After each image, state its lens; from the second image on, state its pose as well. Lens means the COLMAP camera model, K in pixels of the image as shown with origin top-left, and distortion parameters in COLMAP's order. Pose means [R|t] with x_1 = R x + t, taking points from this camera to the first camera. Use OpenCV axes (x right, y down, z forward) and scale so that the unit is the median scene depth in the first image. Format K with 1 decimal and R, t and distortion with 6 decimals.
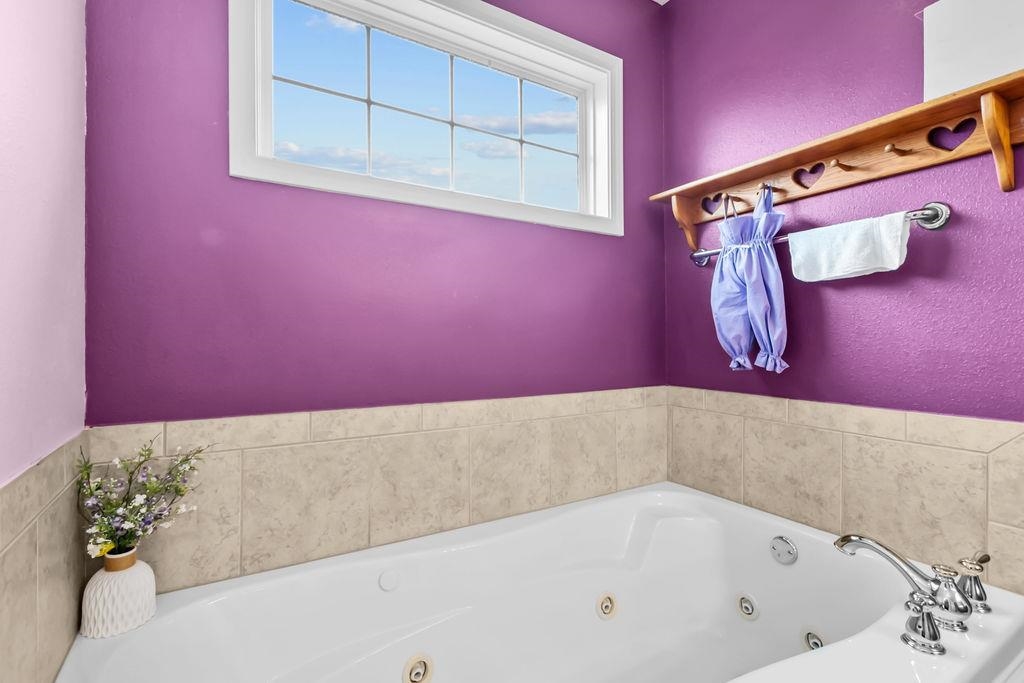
lens RADIAL K [[483.9, 0, 506.2], [0, 483.9, 336.3], [0, 0, 1]] dist [0.003520, -0.000496]
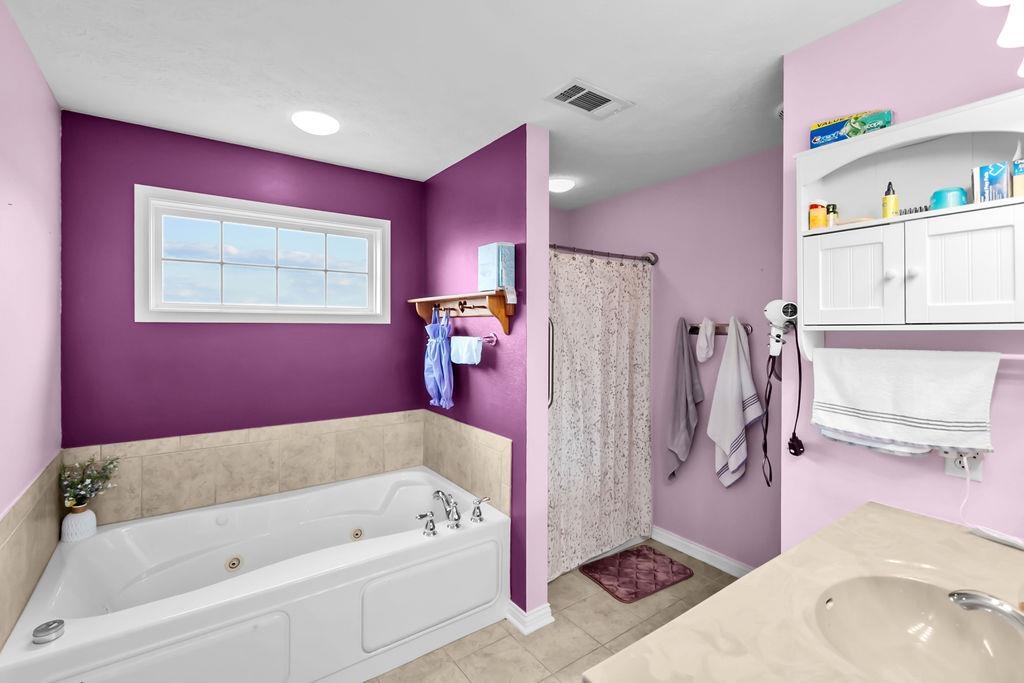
lens RADIAL K [[463.3, 0, 506.6], [0, 463.3, 327.1], [0, 0, 1]] dist [0.000013, -0.001388]
pose [[0.996259, 0.006516, 0.086172, 0.645920], [-0.007475, 0.999914, 0.010819, -0.272921], [-0.086094, -0.011423, 0.996222, -0.847781]]
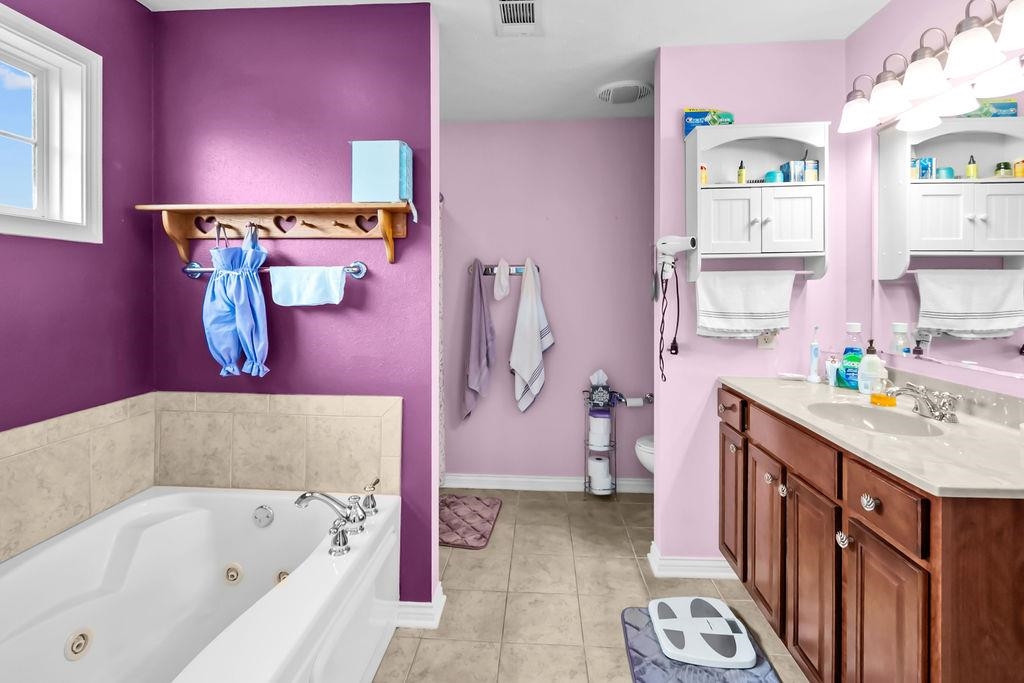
lens RADIAL K [[481.9, 0, 516.7], [0, 481.9, 290.4], [0, 0, 1]] dist [0.002626, 0.000058]
pose [[0.563871, 0.004970, 0.825848, -0.101396], [-0.010638, 0.999943, 0.001246, -0.160054], [-0.825794, -0.009488, 0.563892, -0.256902]]
